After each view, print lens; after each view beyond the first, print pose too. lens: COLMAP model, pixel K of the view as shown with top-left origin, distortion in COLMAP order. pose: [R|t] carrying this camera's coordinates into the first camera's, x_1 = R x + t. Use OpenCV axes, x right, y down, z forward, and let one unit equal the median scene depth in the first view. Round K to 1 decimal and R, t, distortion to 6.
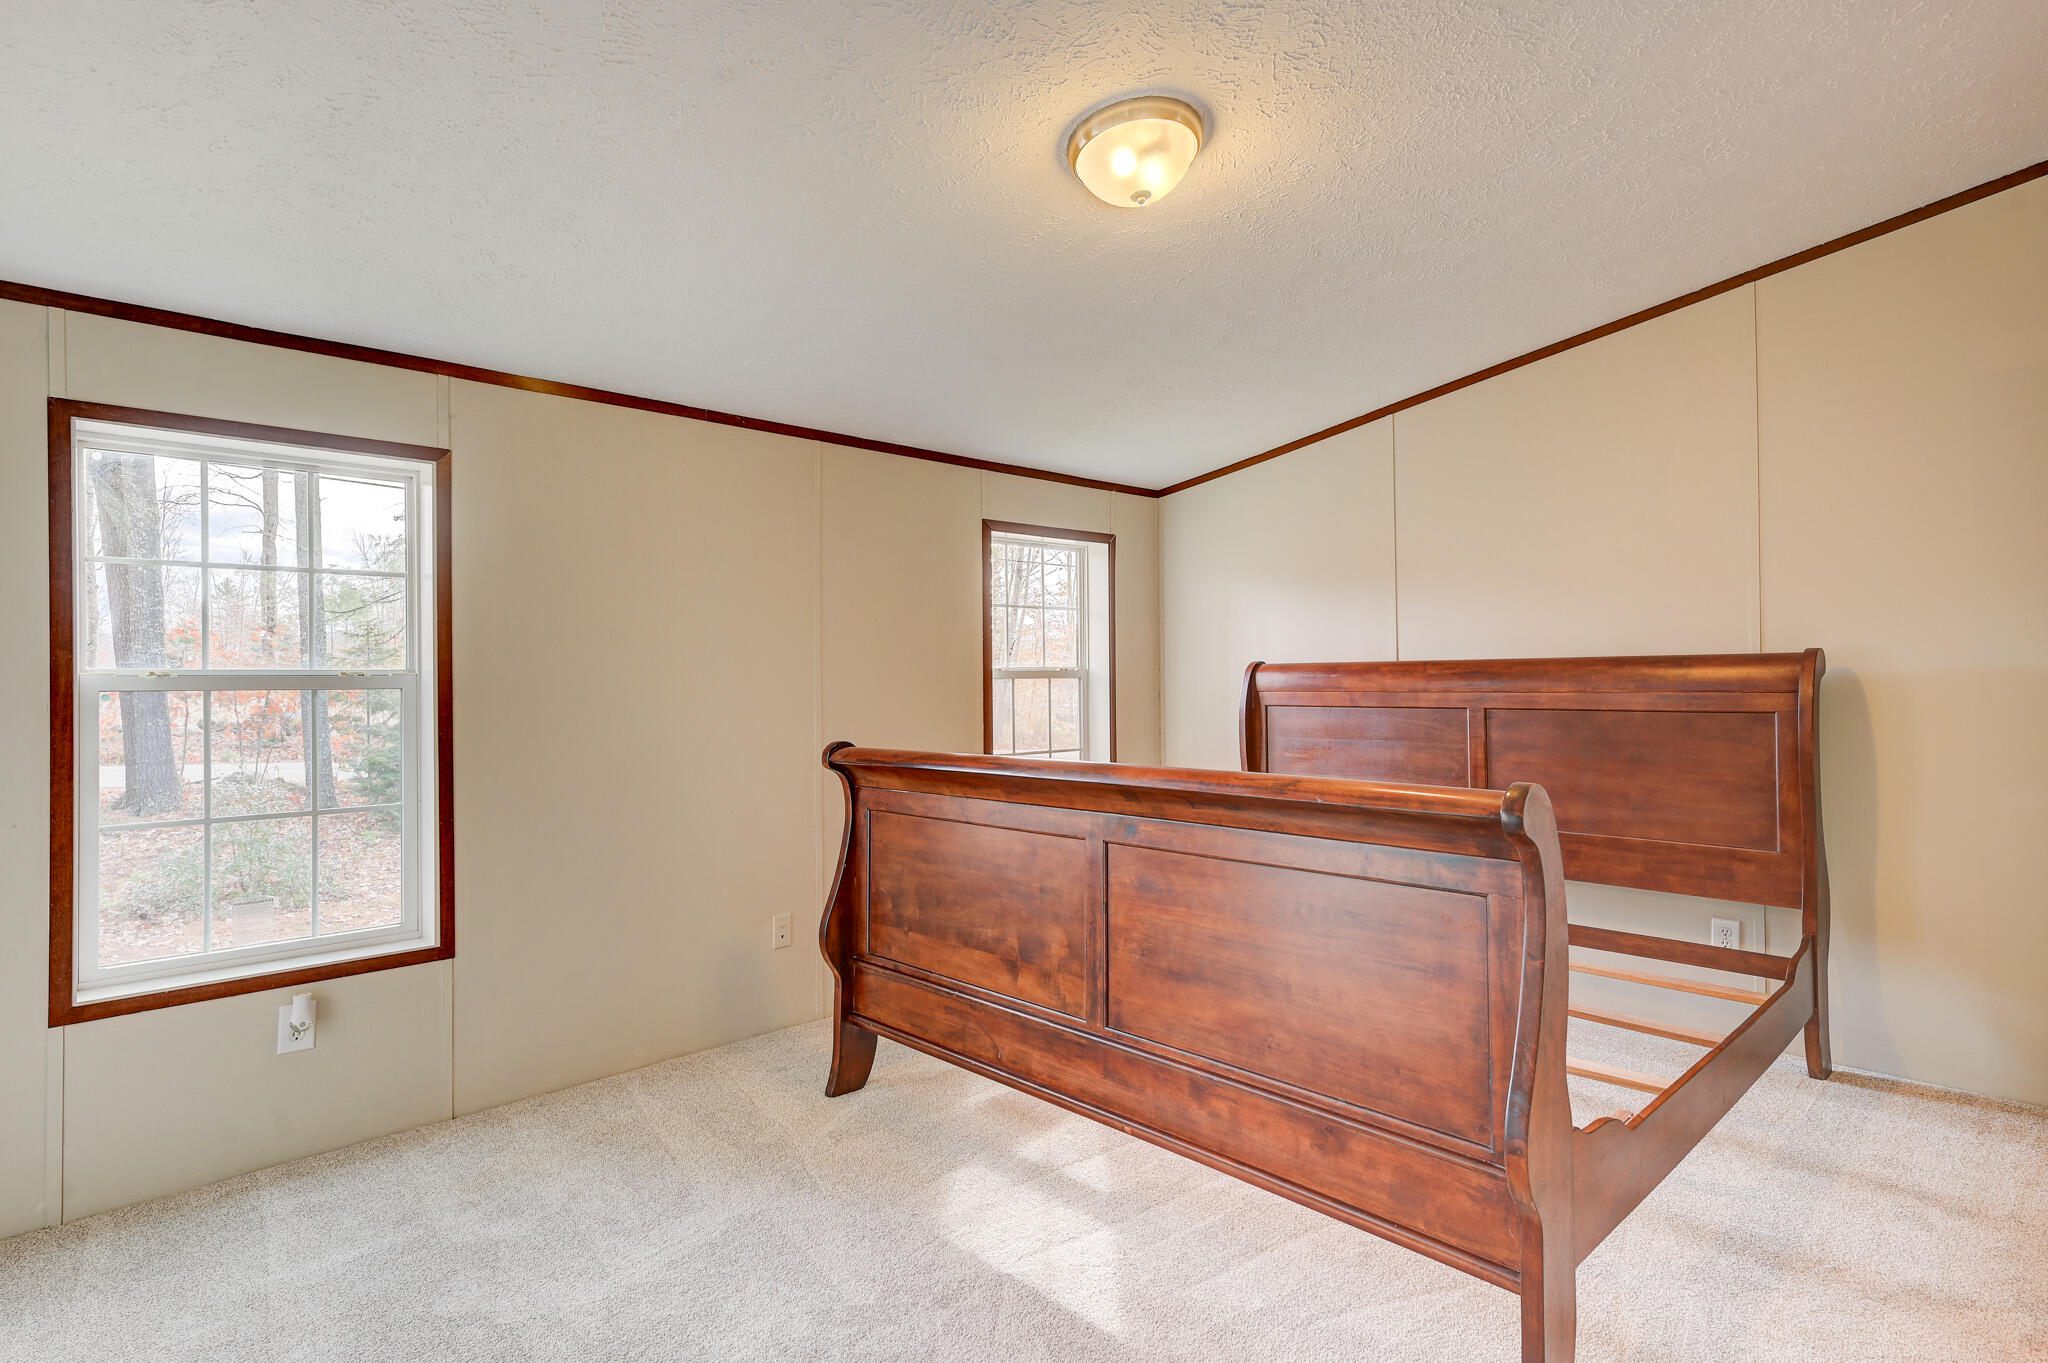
lens RADIAL K [[1038.4, 0, 1025.3], [0, 1038.4, 673.3], [0, 0, 1]] dist [0.010382, 0.001028]
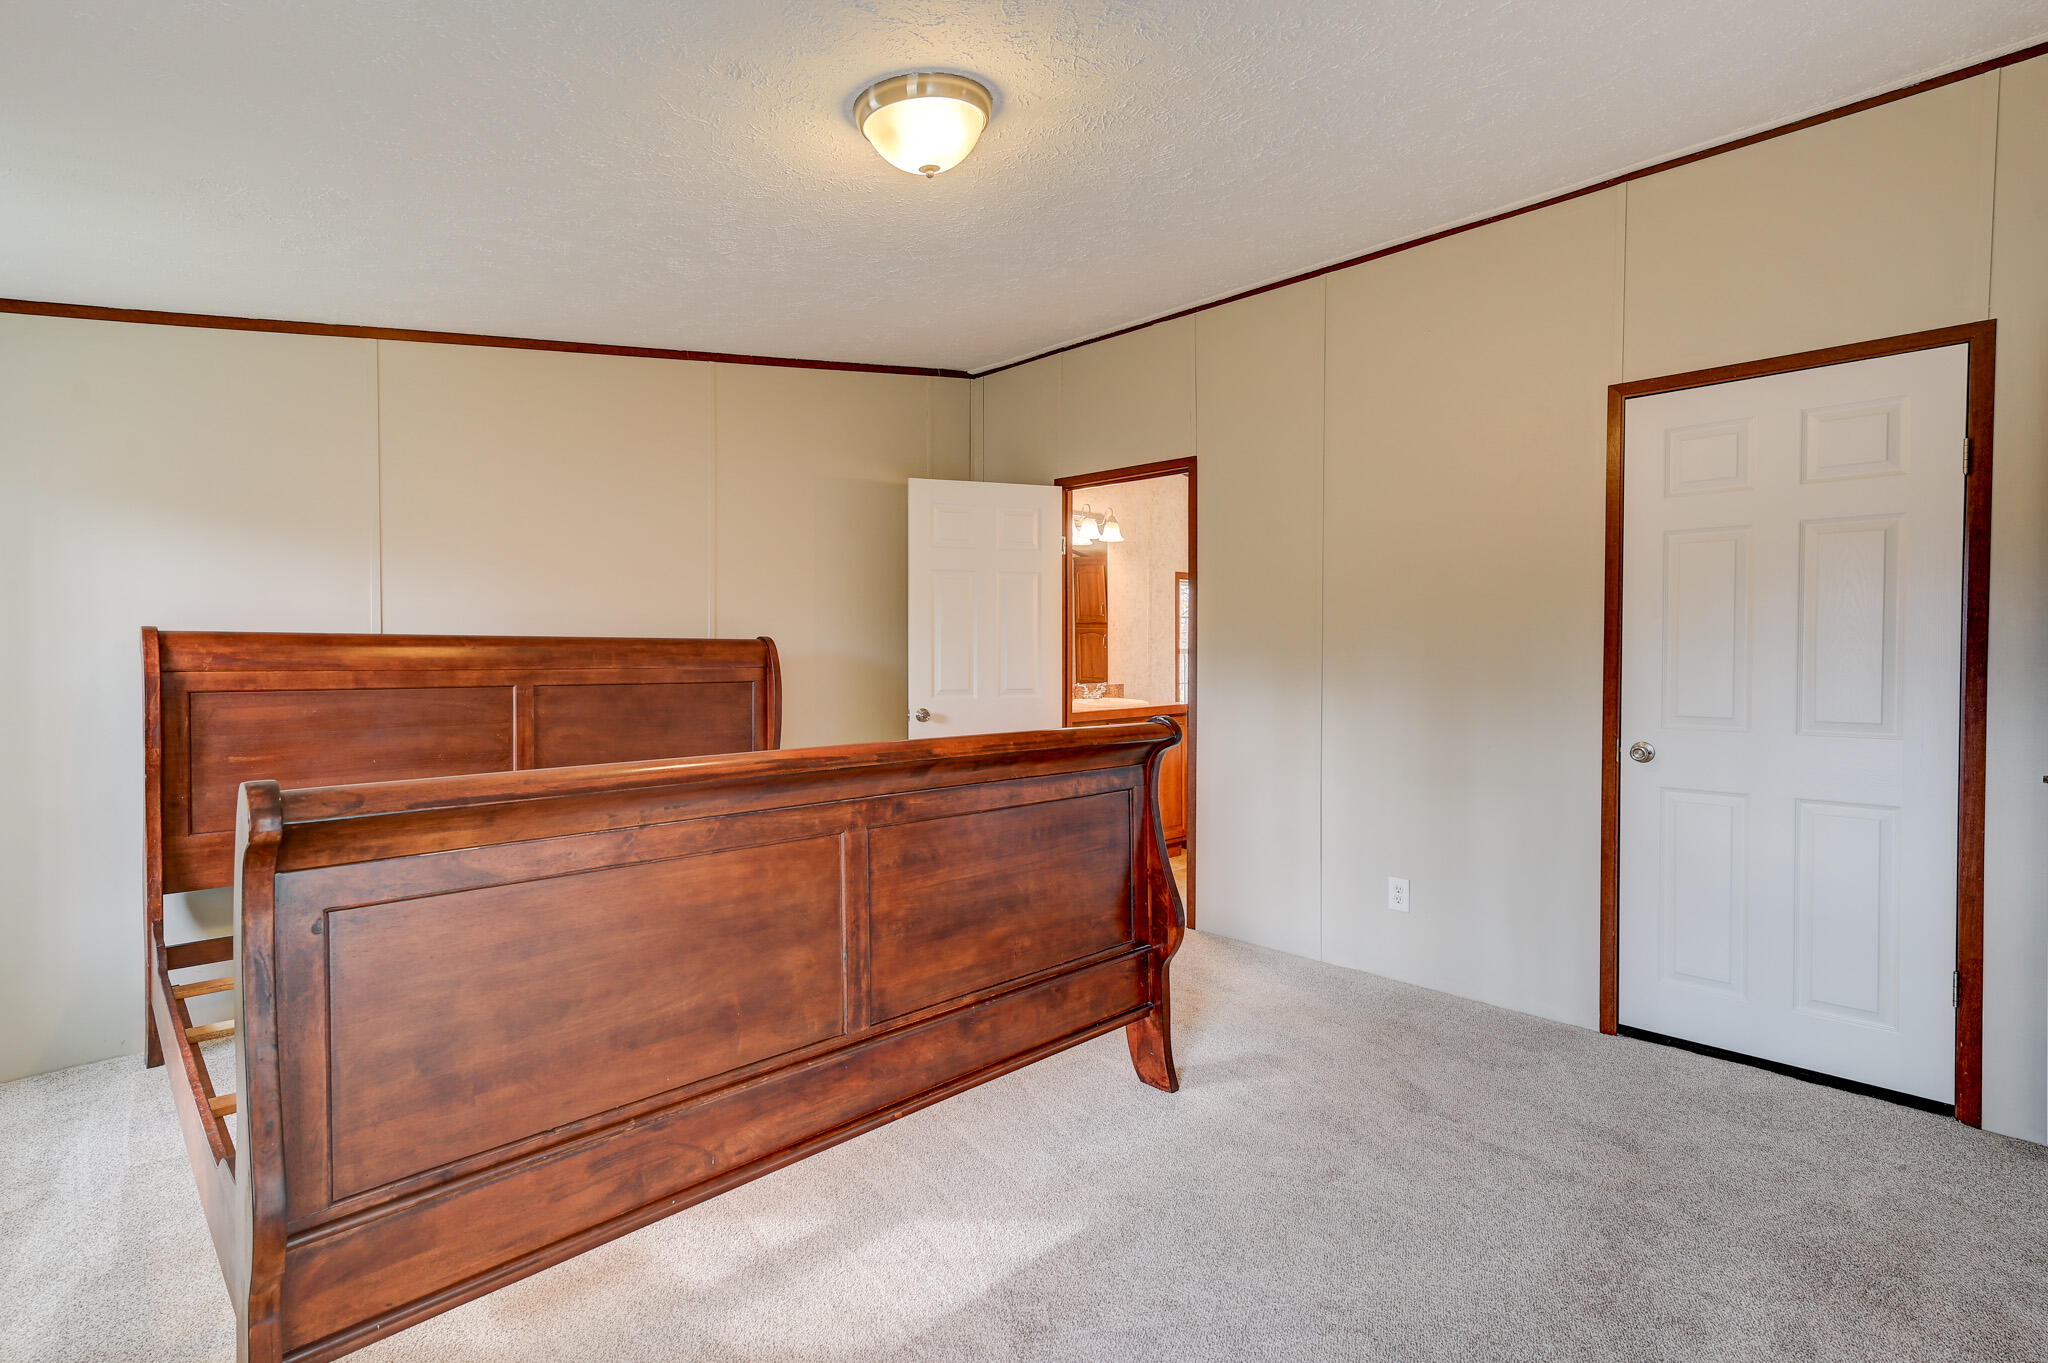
lens RADIAL K [[972.7, 0, 1025.5], [0, 972.7, 672.6], [0, 0, 1]] dist [0.013599, 0.000945]
pose [[-0.015127, -0.007927, 0.999854, -0.635349], [-0.009749, 0.999922, 0.007780, 0.012727], [-0.999838, -0.009630, -0.015203, 0.702458]]
